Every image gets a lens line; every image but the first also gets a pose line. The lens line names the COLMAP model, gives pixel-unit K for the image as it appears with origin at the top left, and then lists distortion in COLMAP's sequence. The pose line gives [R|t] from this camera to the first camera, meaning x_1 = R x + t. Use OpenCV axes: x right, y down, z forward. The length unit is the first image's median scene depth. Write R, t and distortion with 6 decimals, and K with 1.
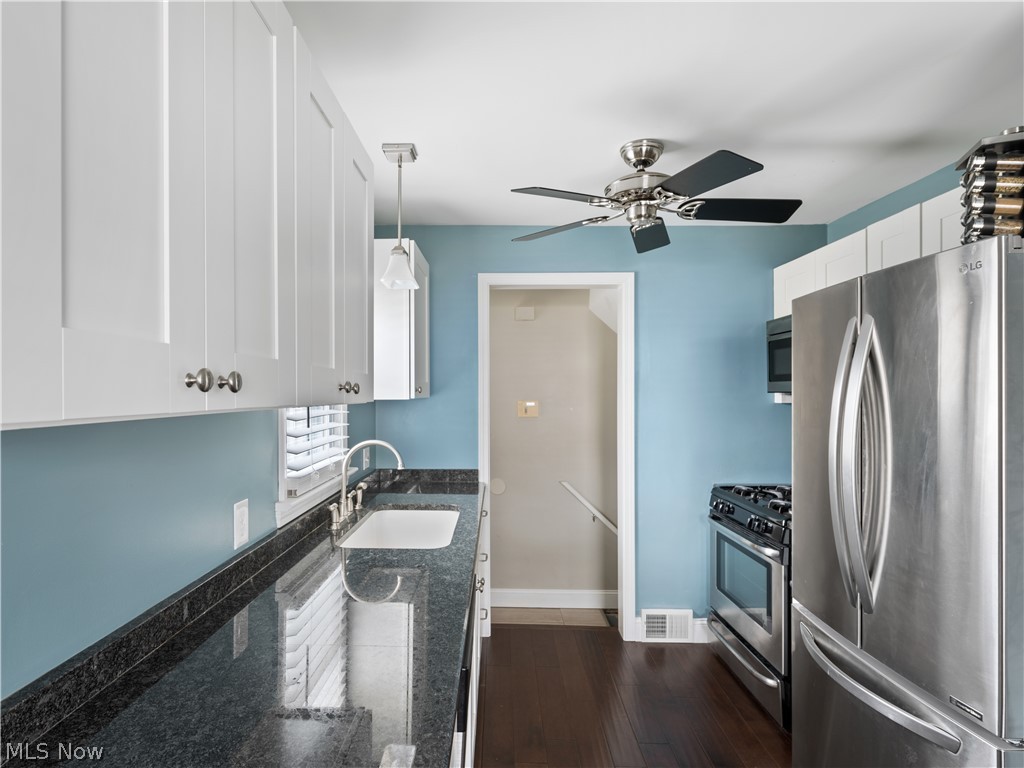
lens RADIAL K [[572.1, 0, 482.1], [0, 572.1, 397.7], [0, 0, 1]] dist [-0.000504, -0.000843]
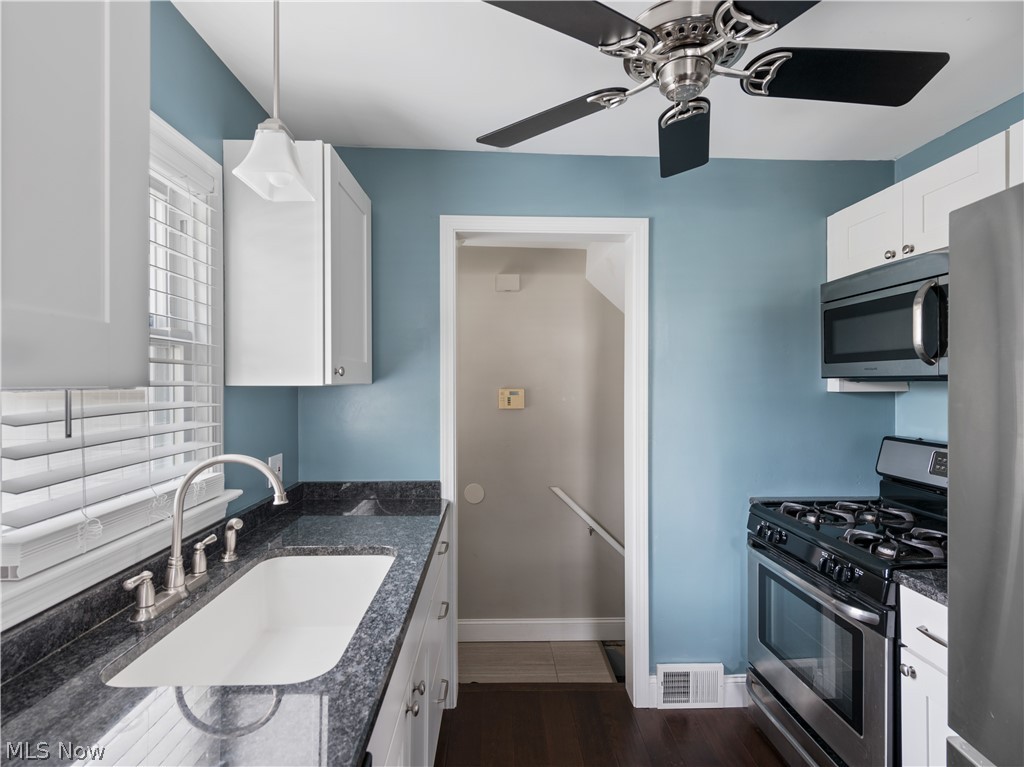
lens RADIAL K [[538.1, 0, 512.0], [0, 538.1, 383.5], [0, 0, 1]] dist [0.002035, -0.000115]
pose [[0.997942, 0.001863, 0.064093, 0.043947], [-0.001404, 0.999973, -0.007200, 0.004102], [-0.064105, 0.007095, 0.997918, 0.321499]]
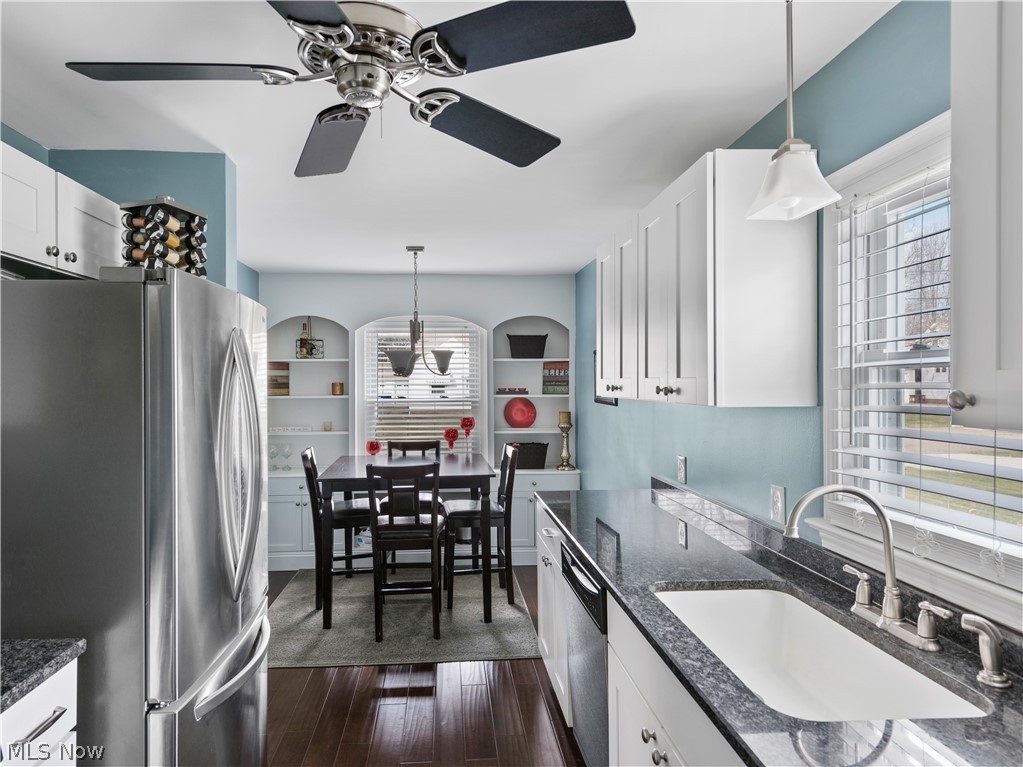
lens RADIAL K [[638.7, 0, 477.9], [0, 638.7, 379.2], [0, 0, 1]] dist [0.003005, -0.000226]
pose [[-0.996714, 0.006360, -0.080751, 0.157903], [0.006172, 0.999978, 0.002583, -0.024760], [0.080766, 0.002076, -0.996731, 1.175938]]
